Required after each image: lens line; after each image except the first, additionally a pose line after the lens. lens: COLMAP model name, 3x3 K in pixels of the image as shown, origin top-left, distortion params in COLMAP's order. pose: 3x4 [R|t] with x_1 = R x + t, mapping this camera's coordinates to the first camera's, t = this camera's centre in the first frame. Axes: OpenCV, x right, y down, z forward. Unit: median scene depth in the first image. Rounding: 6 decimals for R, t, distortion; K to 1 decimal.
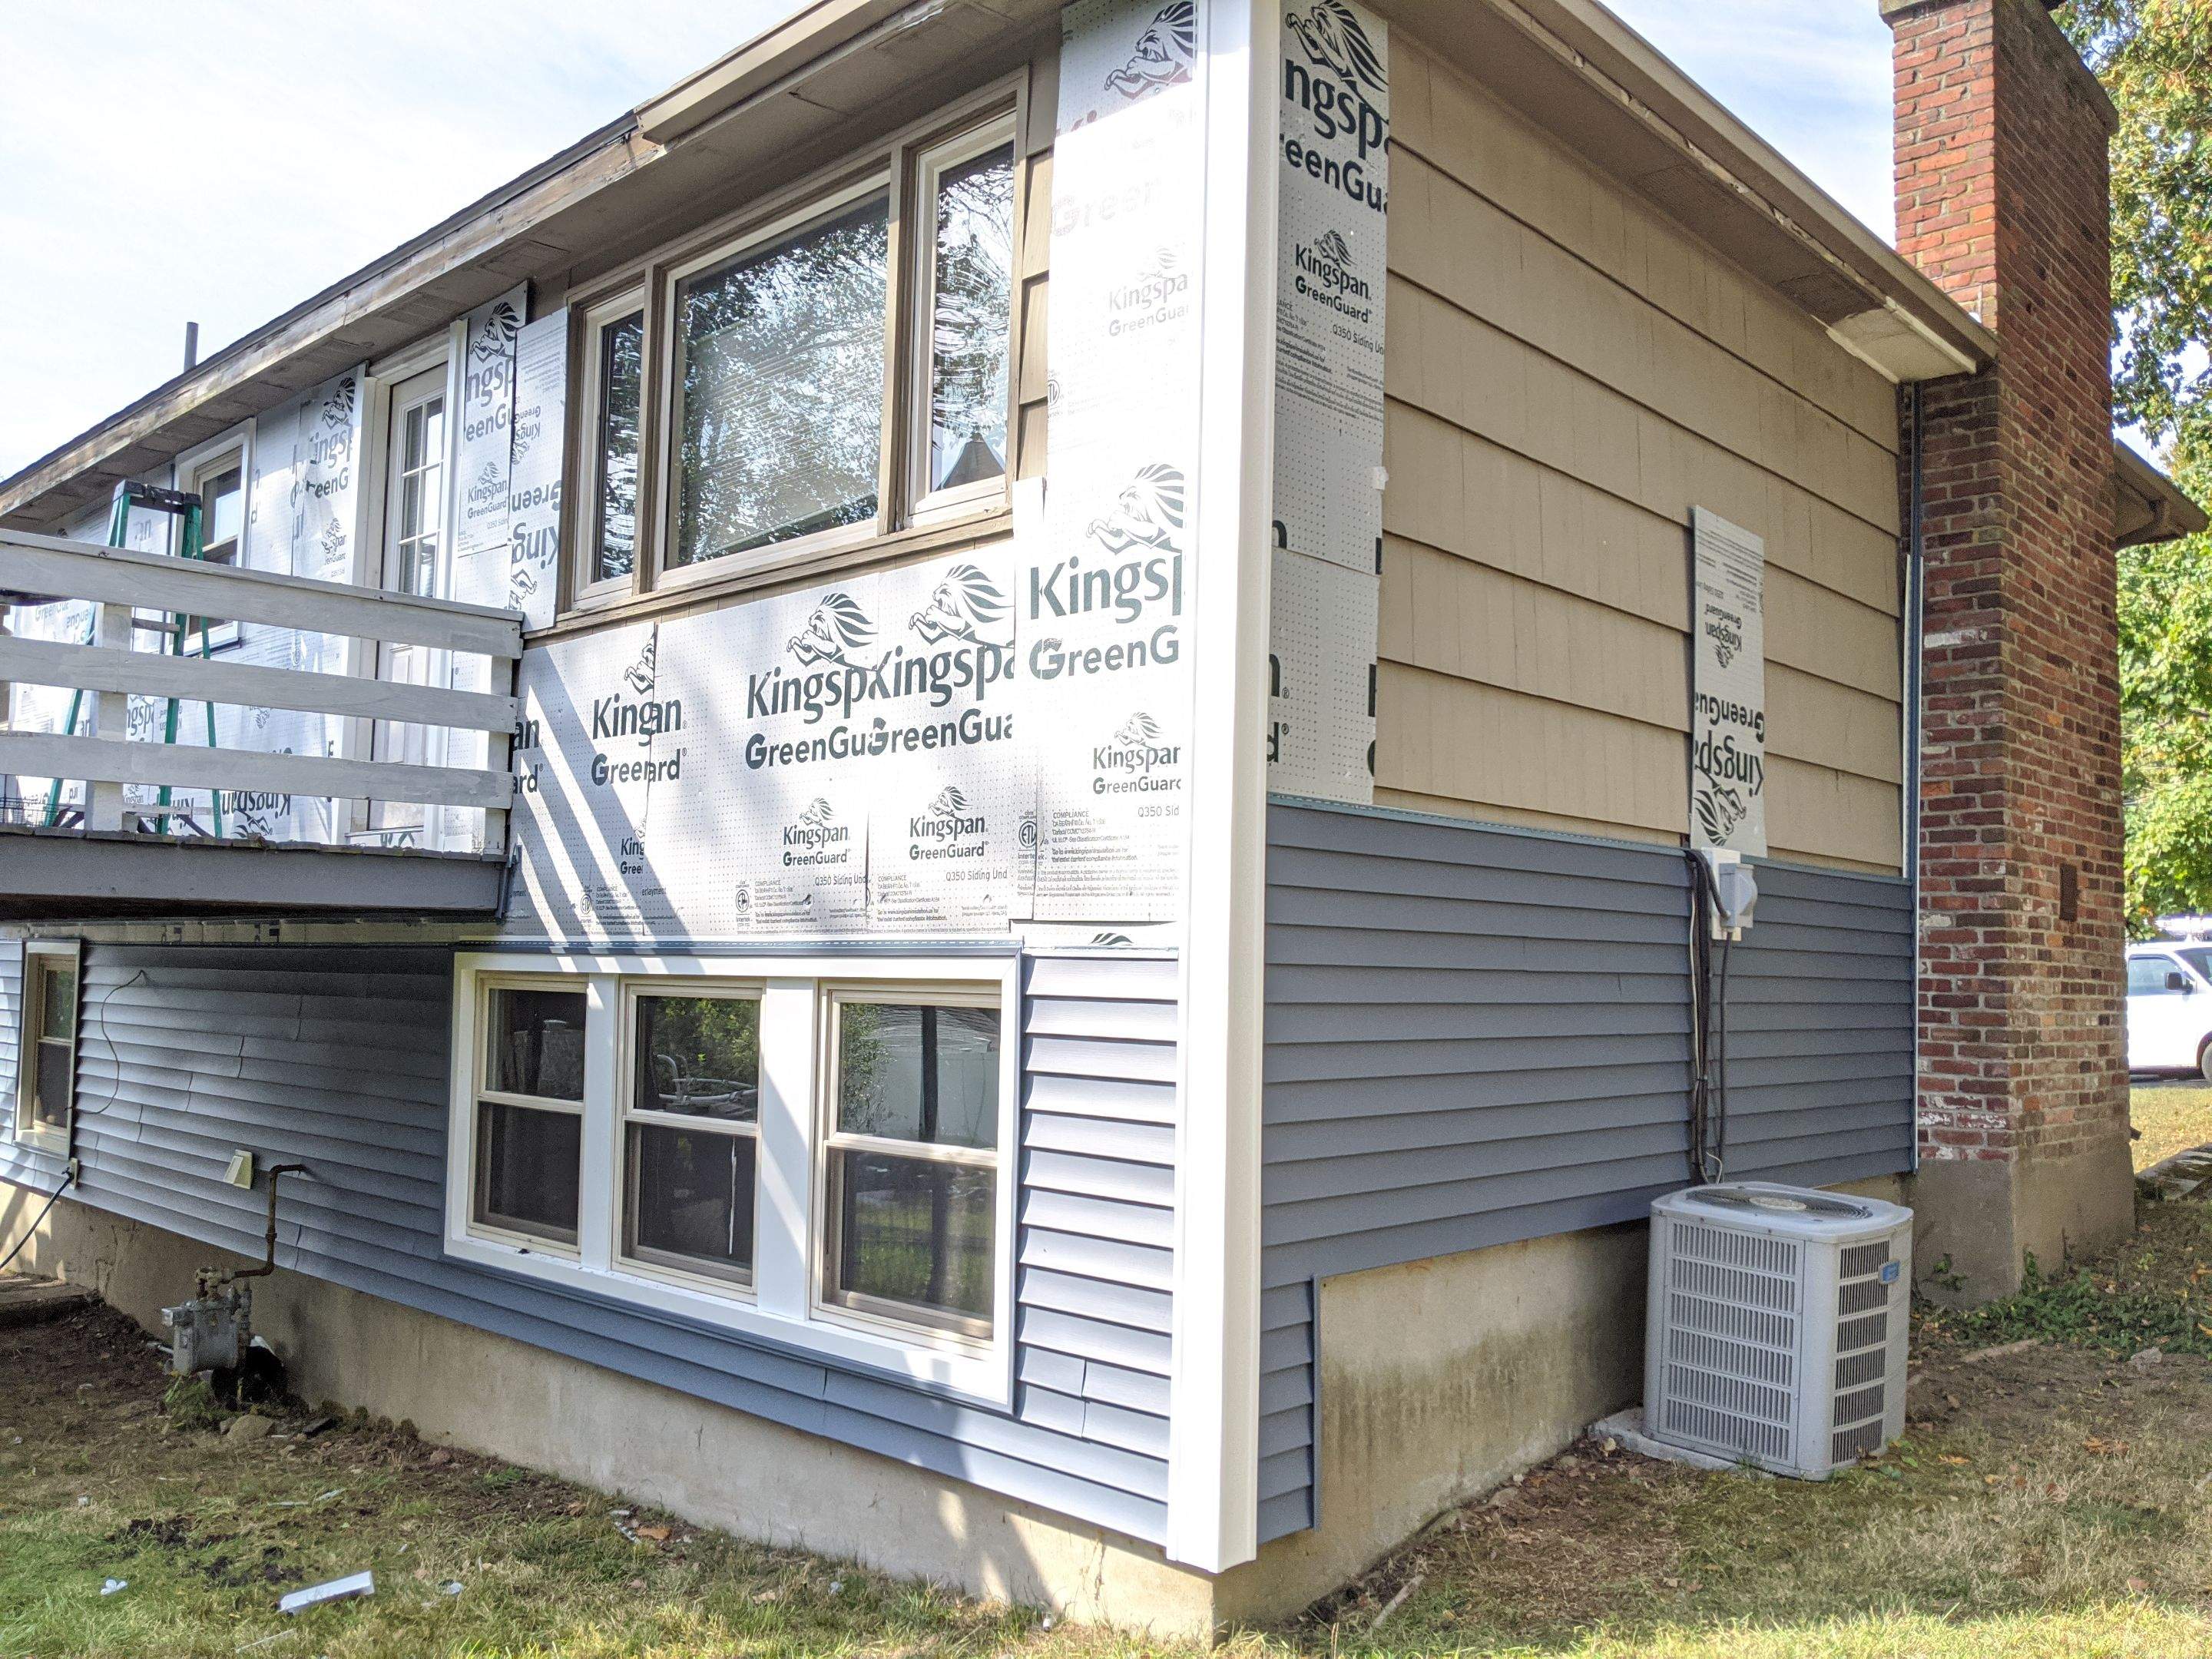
lens RADIAL K [[1779.0, 0, 1106.0], [0, 1779.0, 829.5], [0, 0, 1]] dist [0.047438, -0.001196]
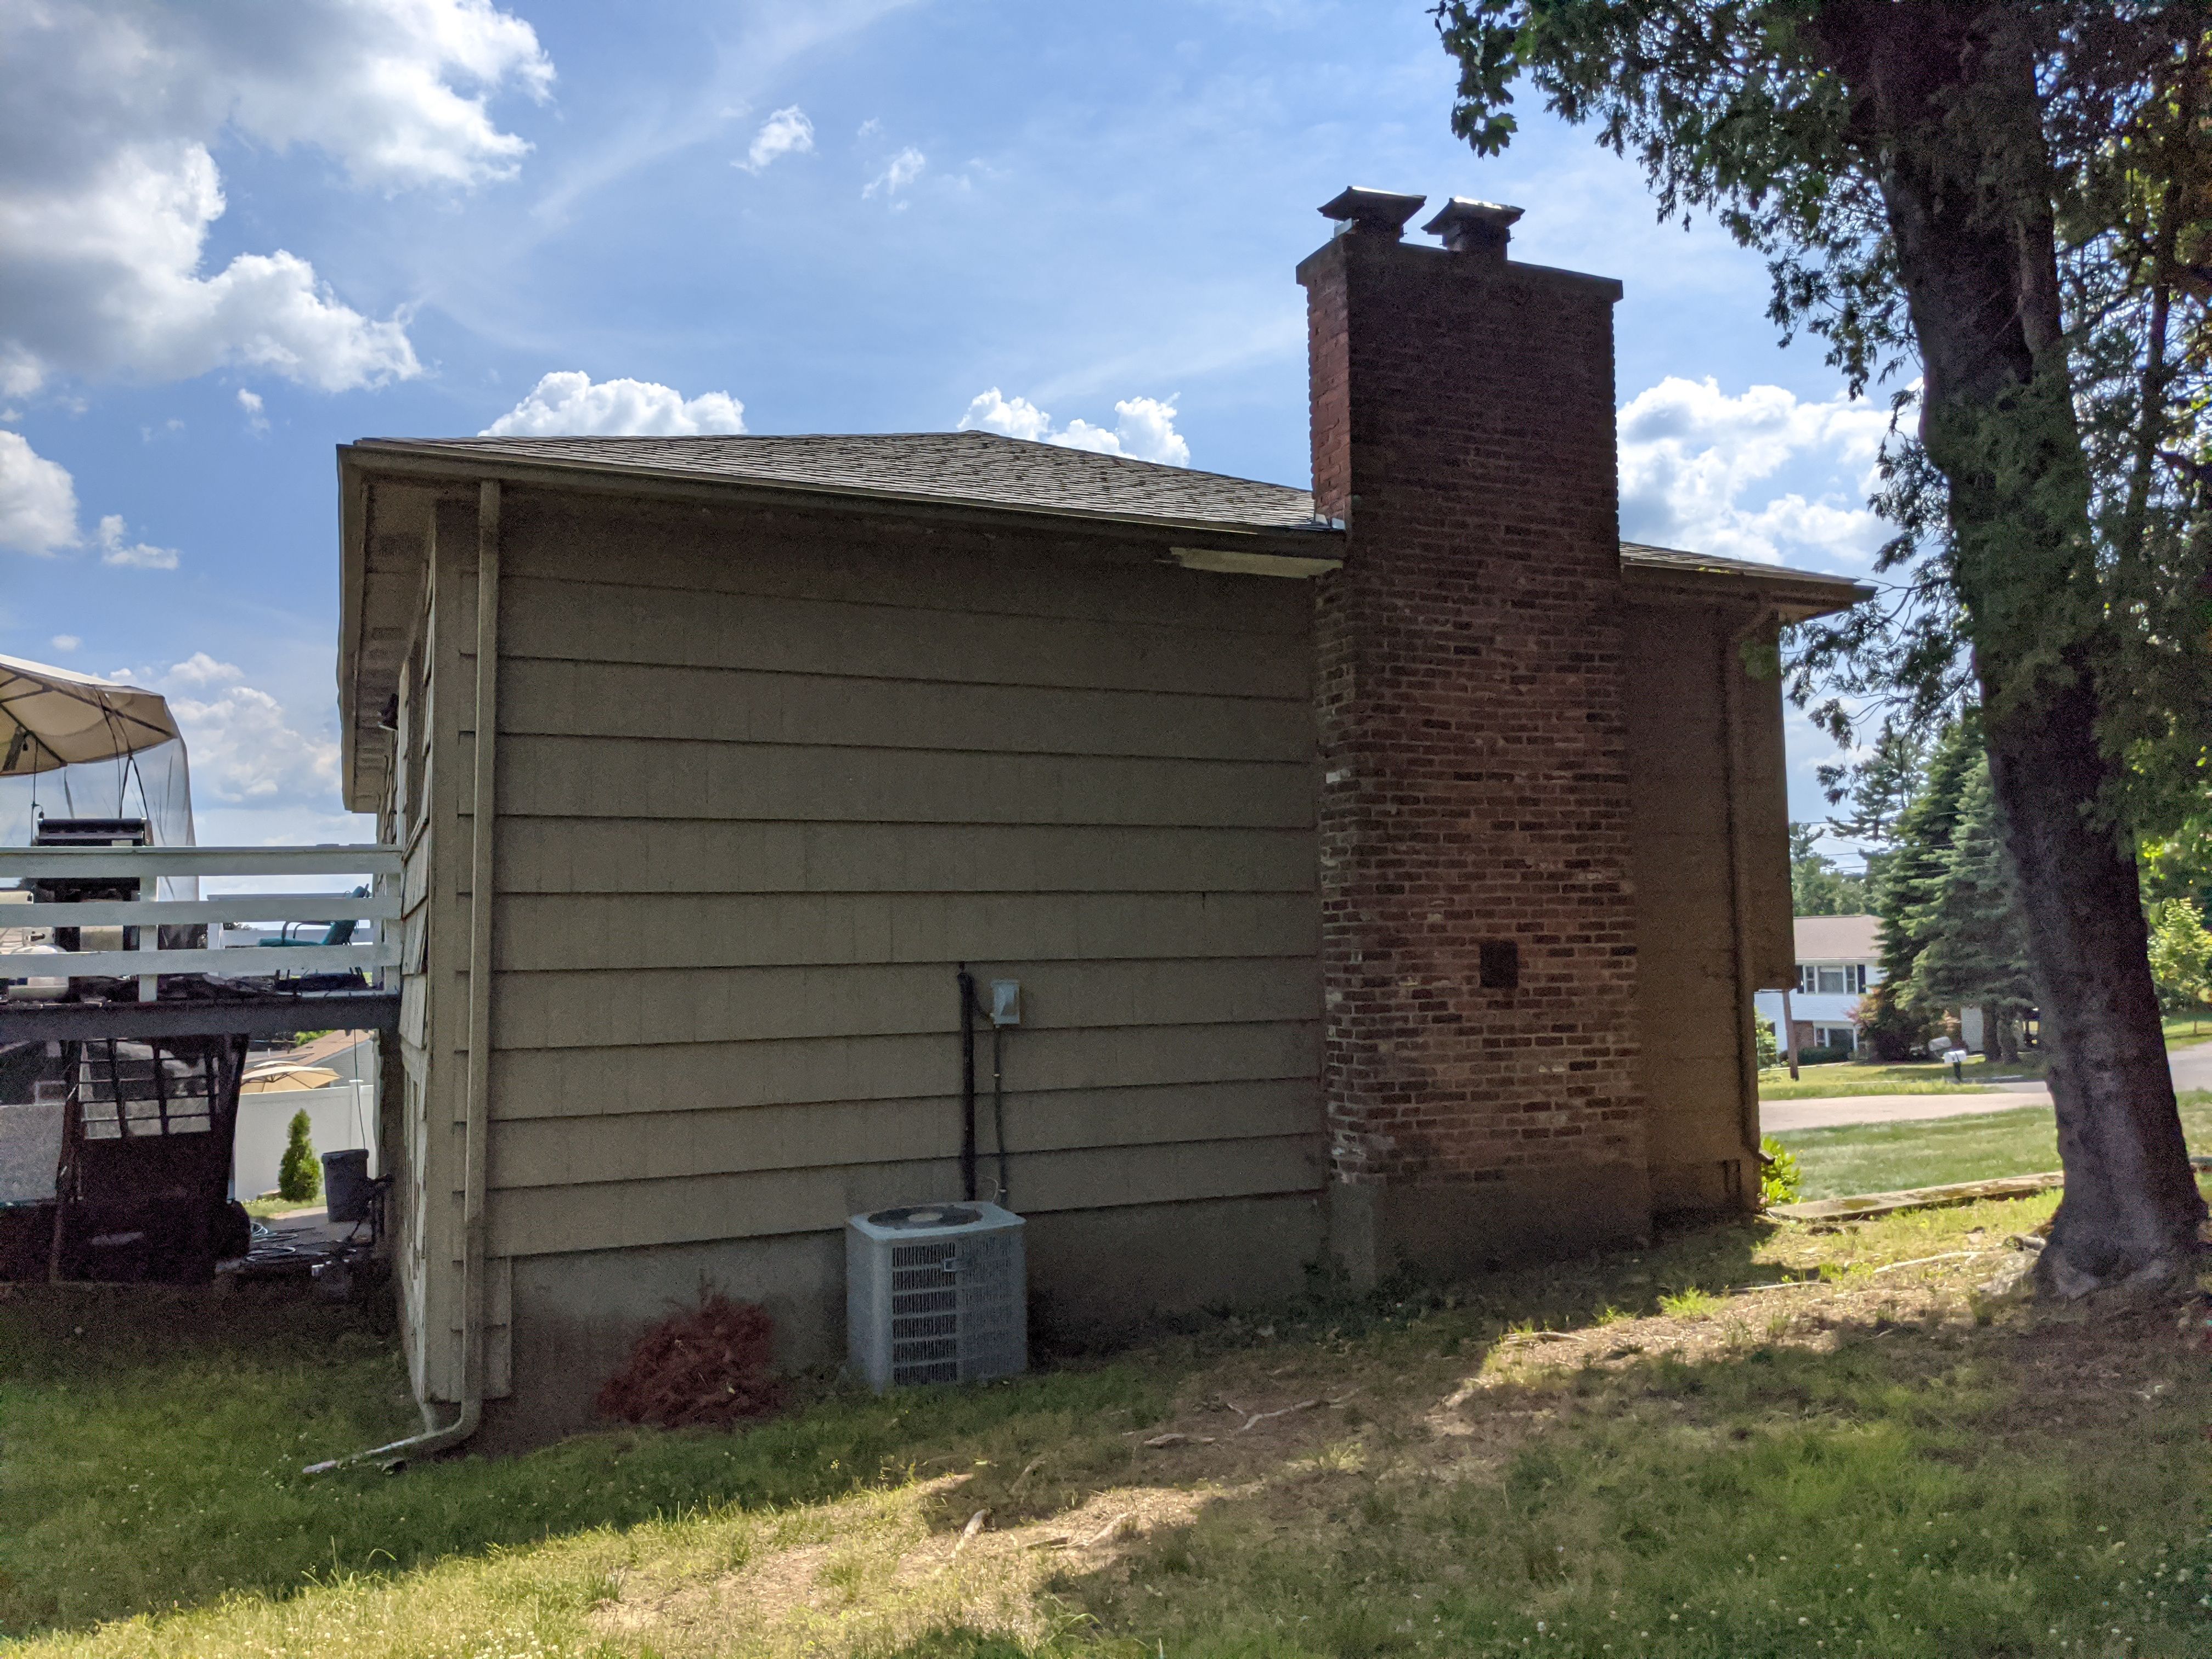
lens RADIAL K [[1709.4, 0, 1106.0], [0, 1709.4, 829.5], [0, 0, 1]] dist [0.095271, -0.135199]
pose [[0.921248, -0.067486, -0.383078, 0.884246], [0.067257, 0.997637, -0.014009, -0.069944], [0.383118, -0.012859, 0.923610, -0.219379]]
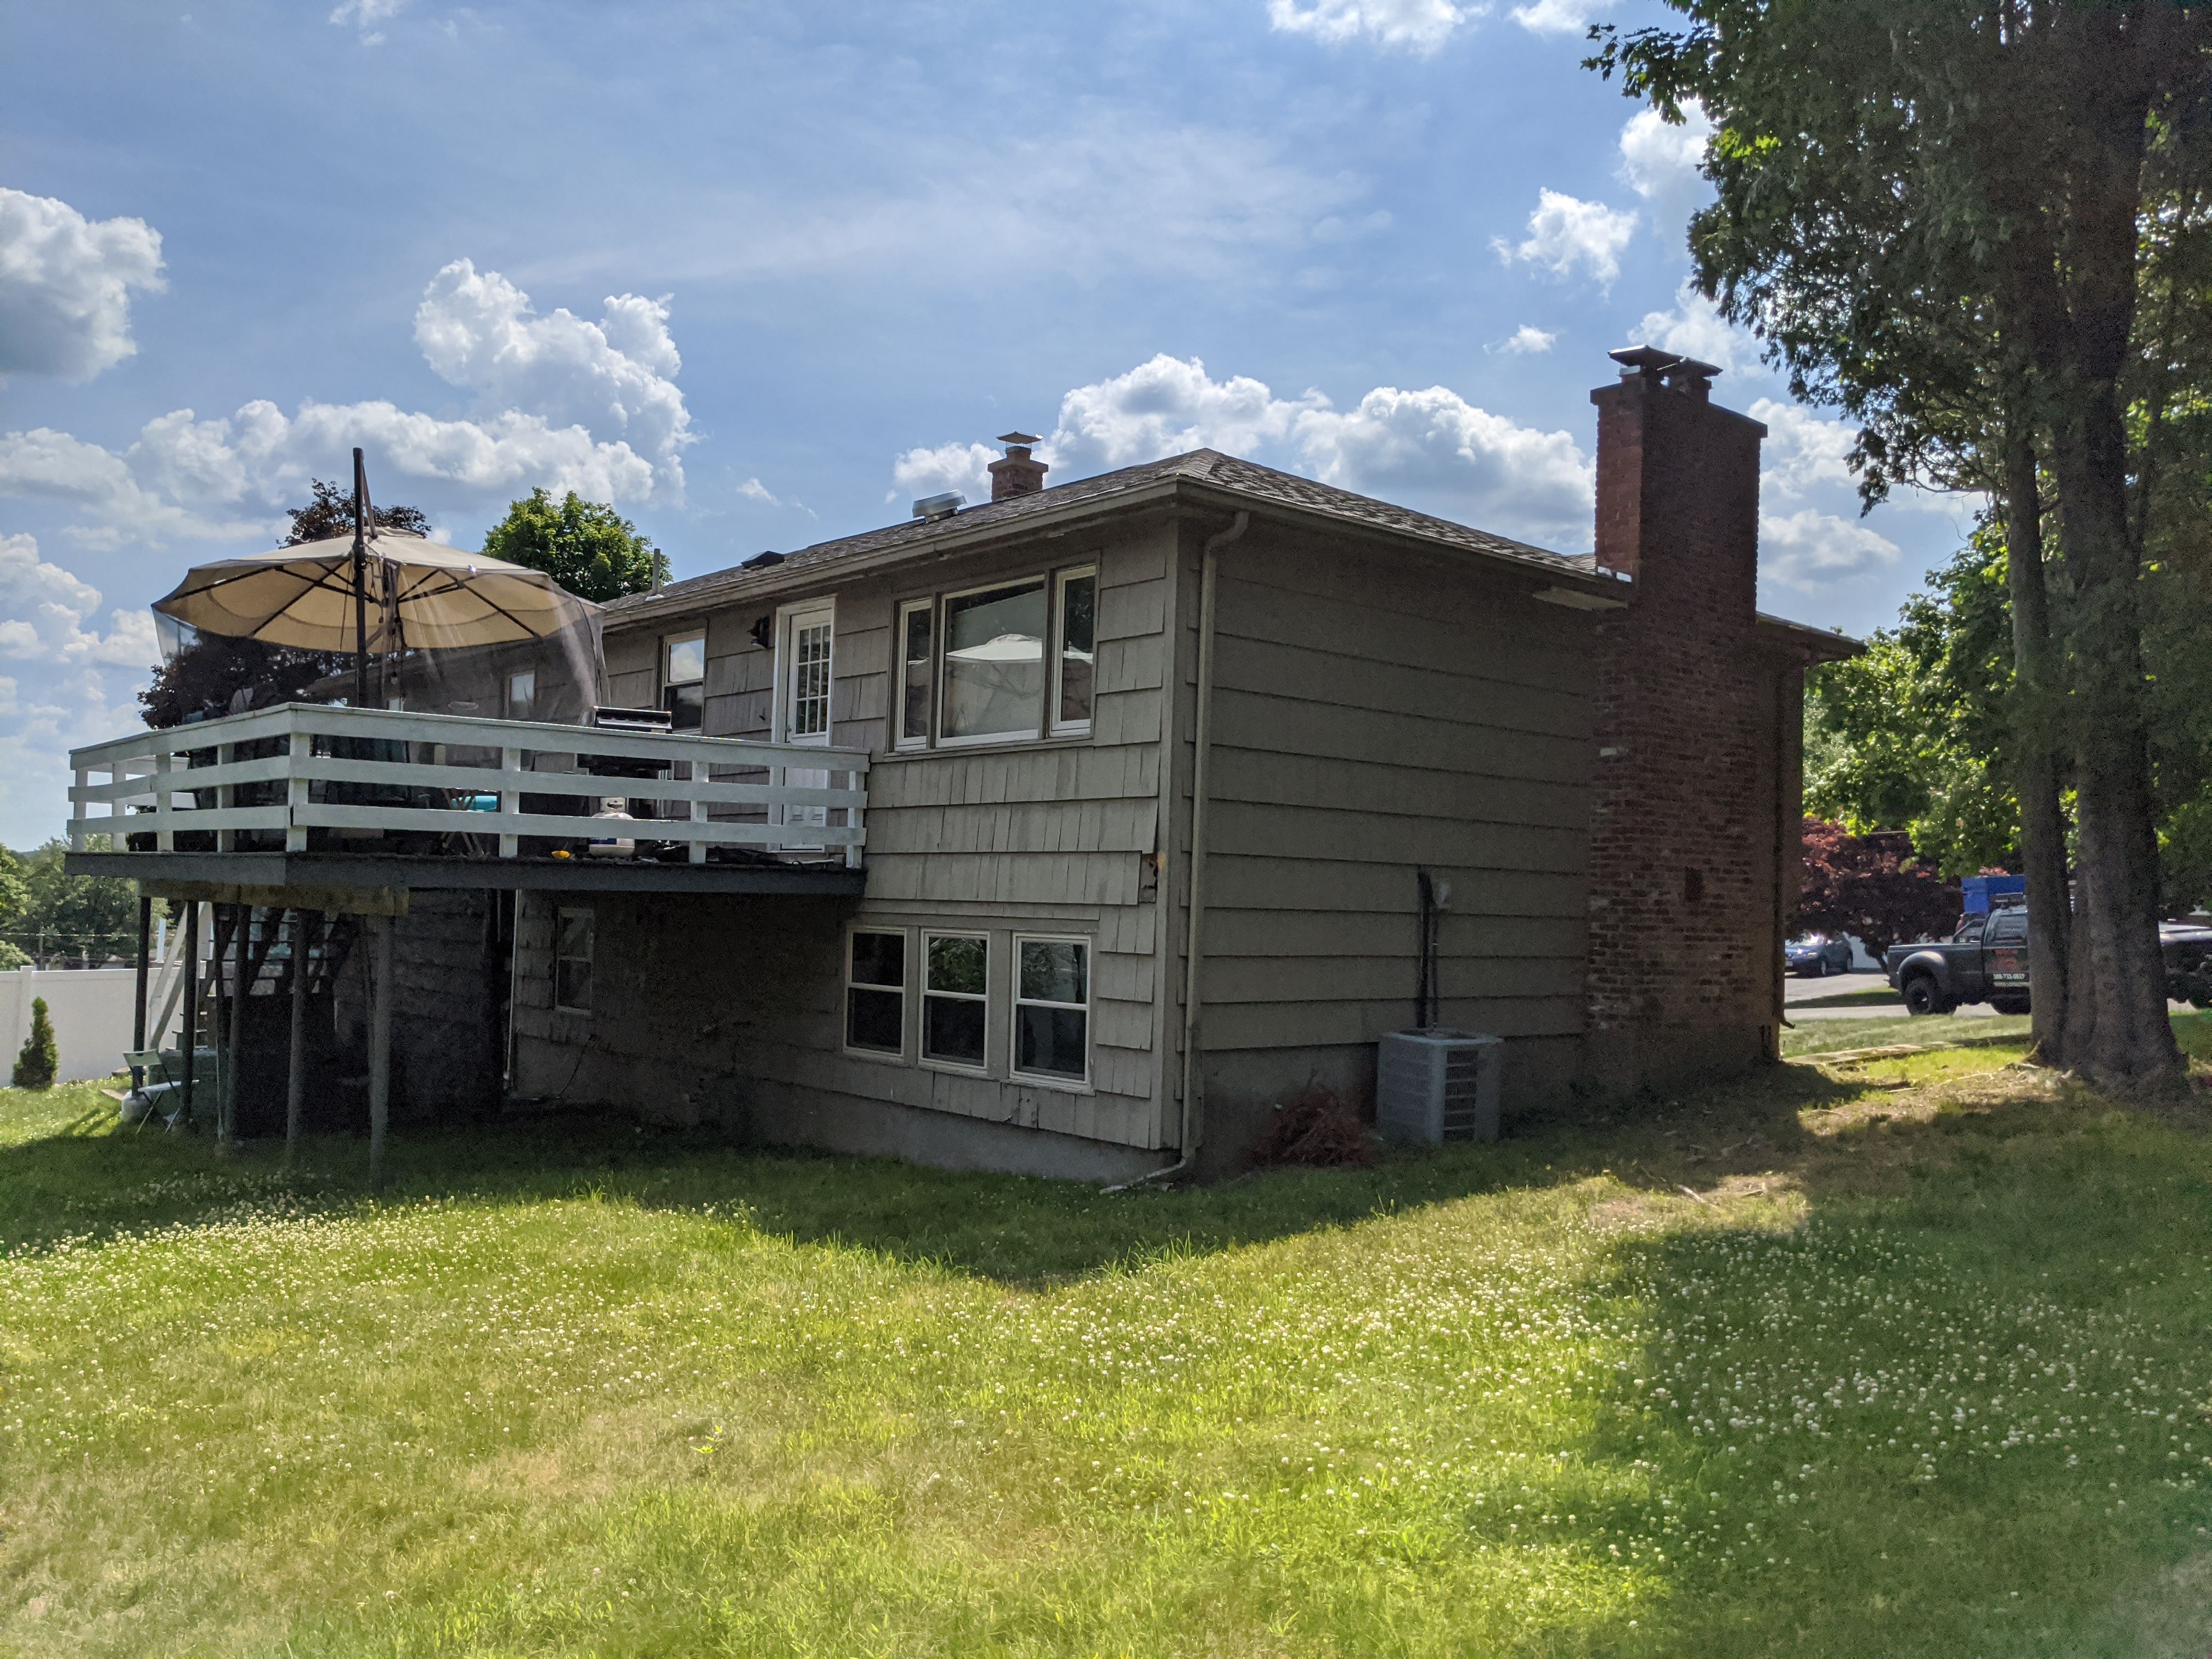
lens RADIAL K [[1709.4, 0, 1106.0], [0, 1709.4, 829.5], [0, 0, 1]] dist [0.095271, -0.135199]
pose [[0.995360, 0.003015, -0.096179, 0.134018], [0.000148, 0.999460, 0.032861, -0.094511], [0.096226, -0.032723, 0.994821, -0.937143]]
